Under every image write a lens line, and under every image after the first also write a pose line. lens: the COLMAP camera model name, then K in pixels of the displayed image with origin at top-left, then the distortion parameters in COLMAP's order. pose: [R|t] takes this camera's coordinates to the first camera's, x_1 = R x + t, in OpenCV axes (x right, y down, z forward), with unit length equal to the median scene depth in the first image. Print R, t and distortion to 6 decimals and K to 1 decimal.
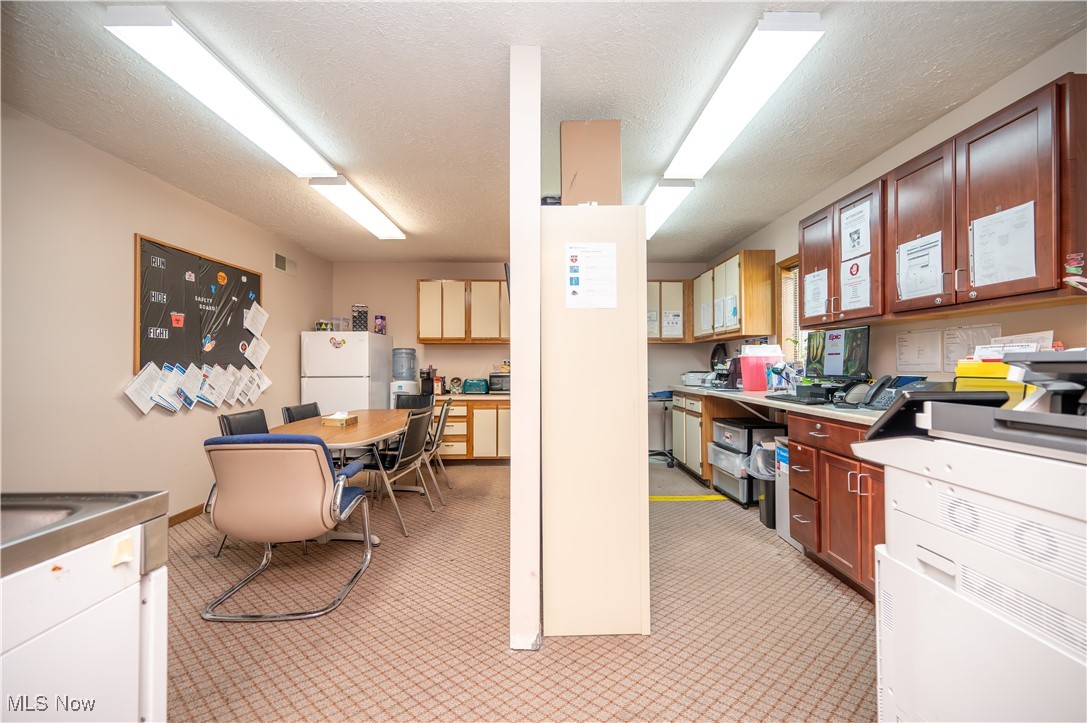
lens RADIAL K [[427.5, 0, 545.4], [0, 427.5, 361.6], [0, 0, 1]] dist [-0.002485, -0.000289]
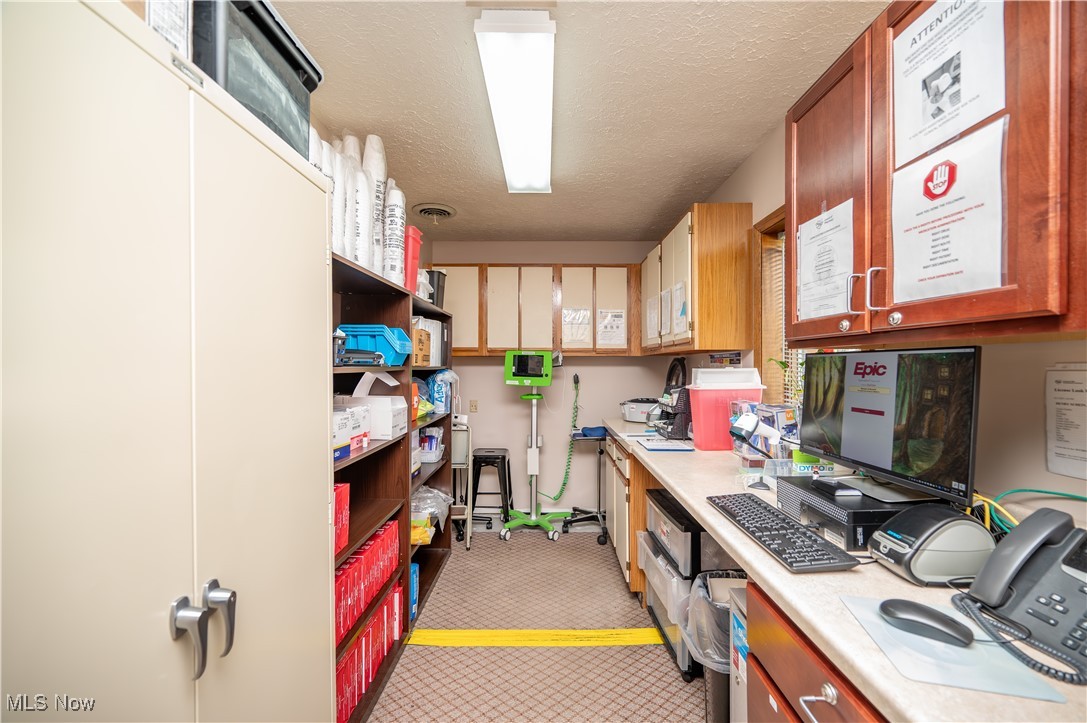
lens RADIAL K [[427.5, 0, 545.4], [0, 427.5, 361.6], [0, 0, 1]] dist [-0.002485, -0.000289]
pose [[0.999958, 0.004499, -0.007950, 0.366039], [-0.004506, 0.999990, -0.000805, -0.062957], [0.007946, 0.000840, 0.999968, 0.581582]]
